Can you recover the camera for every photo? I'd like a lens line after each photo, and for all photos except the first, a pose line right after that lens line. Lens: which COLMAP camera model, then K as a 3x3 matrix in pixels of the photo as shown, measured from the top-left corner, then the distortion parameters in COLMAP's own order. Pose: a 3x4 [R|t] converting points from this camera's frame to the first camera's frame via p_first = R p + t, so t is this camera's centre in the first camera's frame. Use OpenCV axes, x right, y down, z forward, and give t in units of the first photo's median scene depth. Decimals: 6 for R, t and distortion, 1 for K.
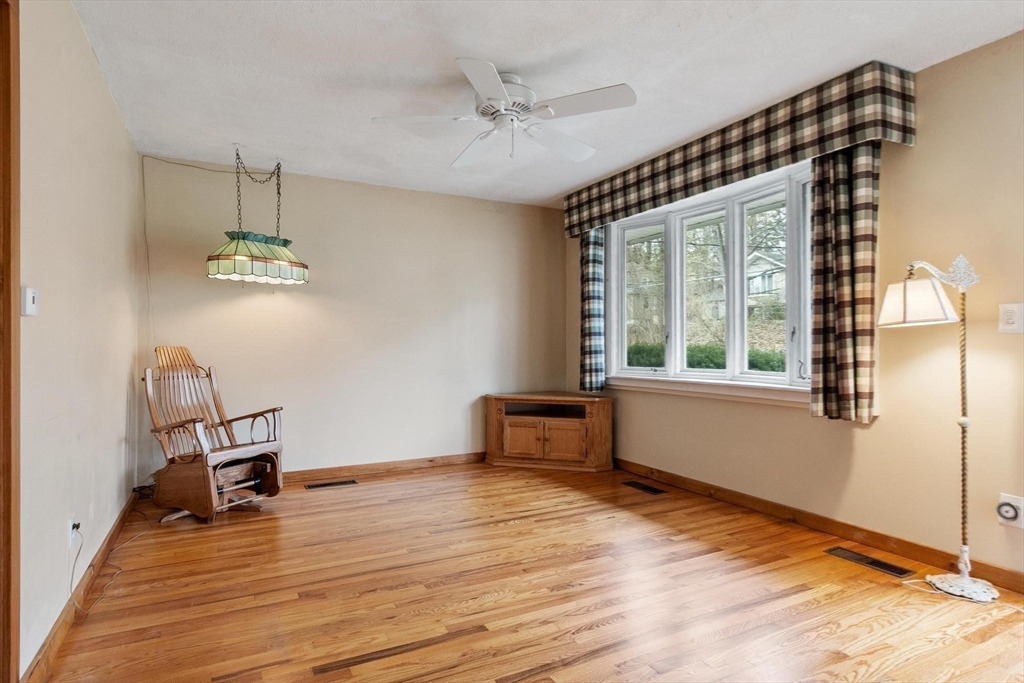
lens RADIAL K [[558.1, 0, 510.5], [0, 558.1, 344.6], [0, 0, 1]] dist [-0.000877, -0.000414]
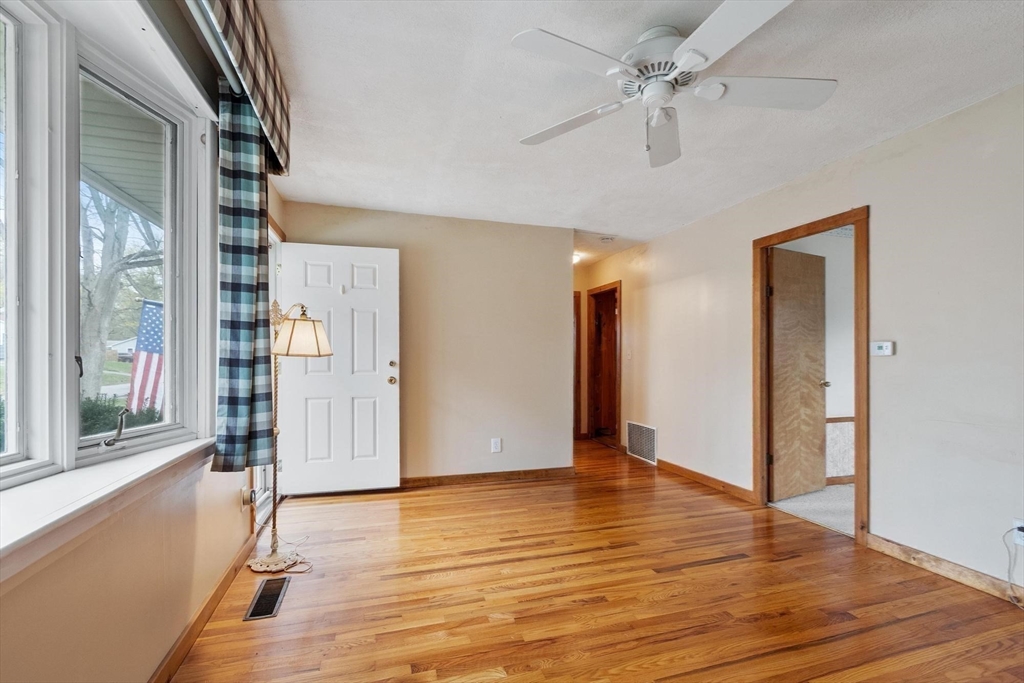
lens RADIAL K [[449.9, 0, 513.2], [0, 449.9, 356.3], [0, 0, 1]] dist [0.001887, 0.000146]
pose [[-0.984077, -0.000006, 0.177744, 0.063847], [-0.000295, 0.999999, -0.001598, -0.022265], [-0.177743, -0.001625, -0.984076, 1.323607]]
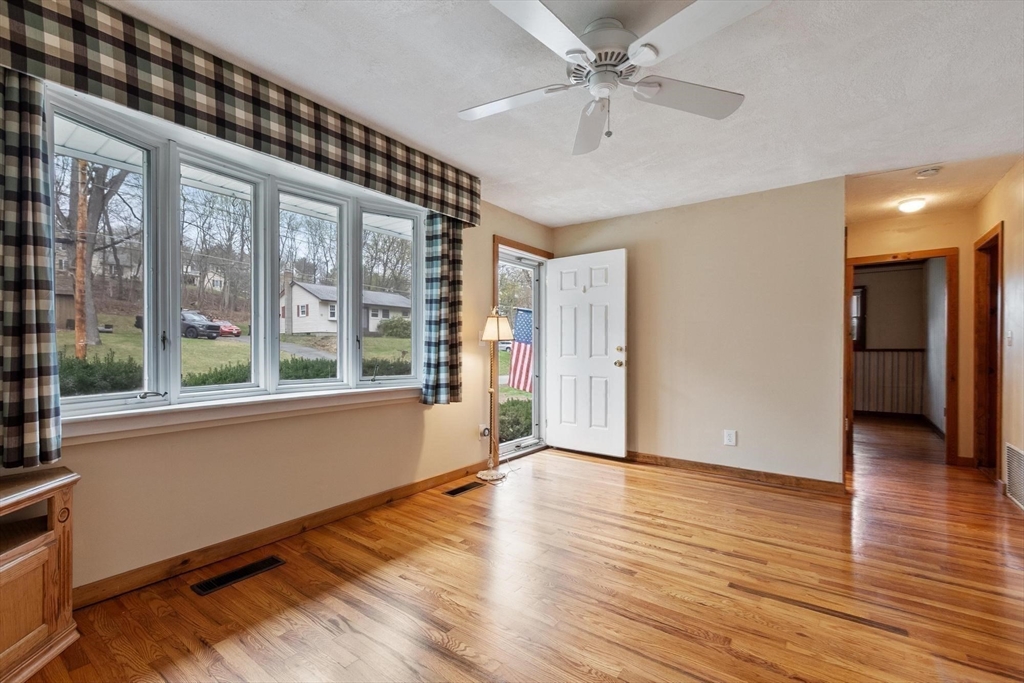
lens RADIAL K [[447.8, 0, 511.7], [0, 447.8, 348.3], [0, 0, 1]] dist [0.001819, 0.000019]
pose [[-0.443919, 0.001318, 0.896066, -0.432514], [-0.001806, 0.999996, -0.002365, -0.004683], [-0.896065, -0.002668, -0.443914, 1.126635]]
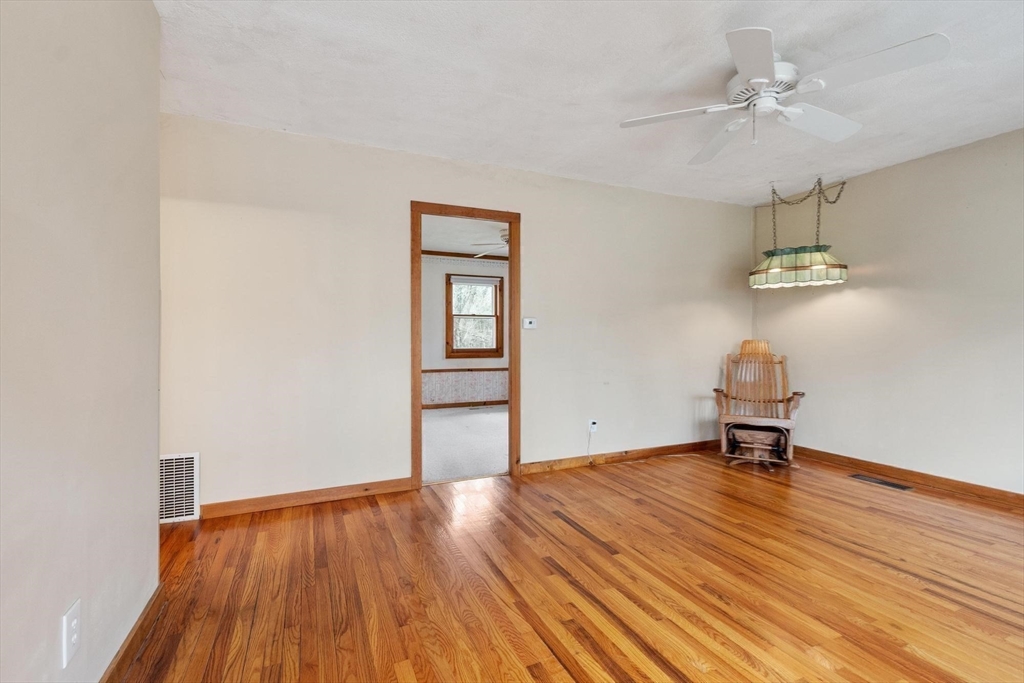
lens RADIAL K [[462.4, 0, 512.0], [0, 462.4, 341.5], [0, 0, 1]] dist [0.001739, -0.000259]
pose [[-0.061334, 0.008000, -0.998085, 0.640993], [0.002157, 0.999967, 0.007882, -0.003791], [0.998115, -0.001670, -0.061349, 0.496239]]
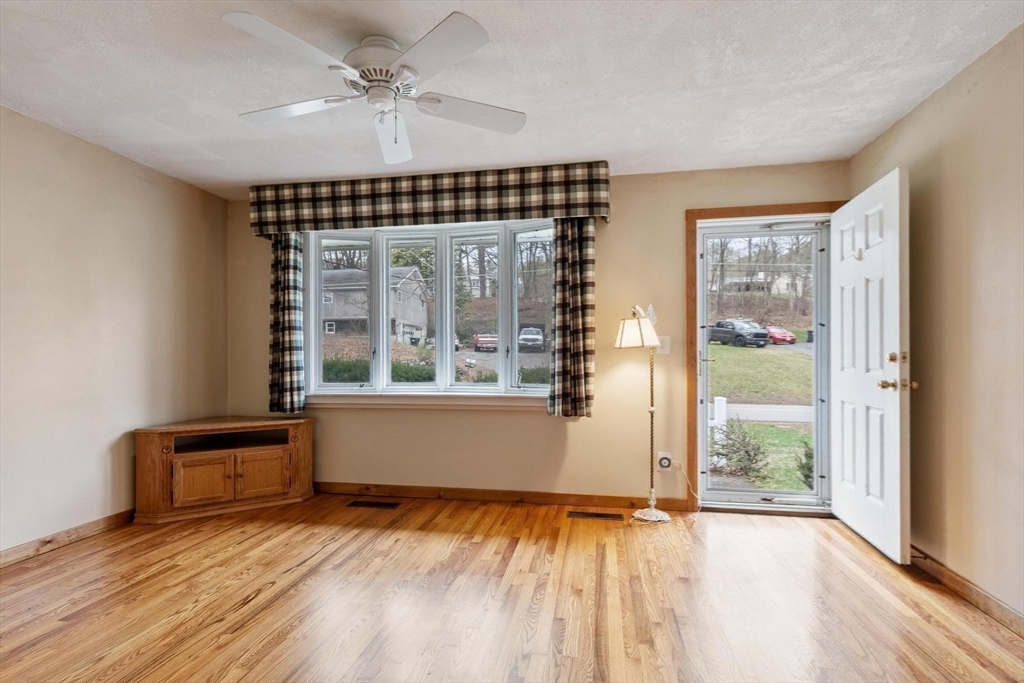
lens RADIAL K [[512.8, 0, 510.1], [0, 512.8, 355.1], [0, 0, 1]] dist [-0.000721, 0.000332]
pose [[0.609821, 0.003549, 0.792531, -0.398265], [-0.000793, 0.999992, -0.003868, -0.007280], [-0.792538, 0.001730, 0.609819, 0.300337]]
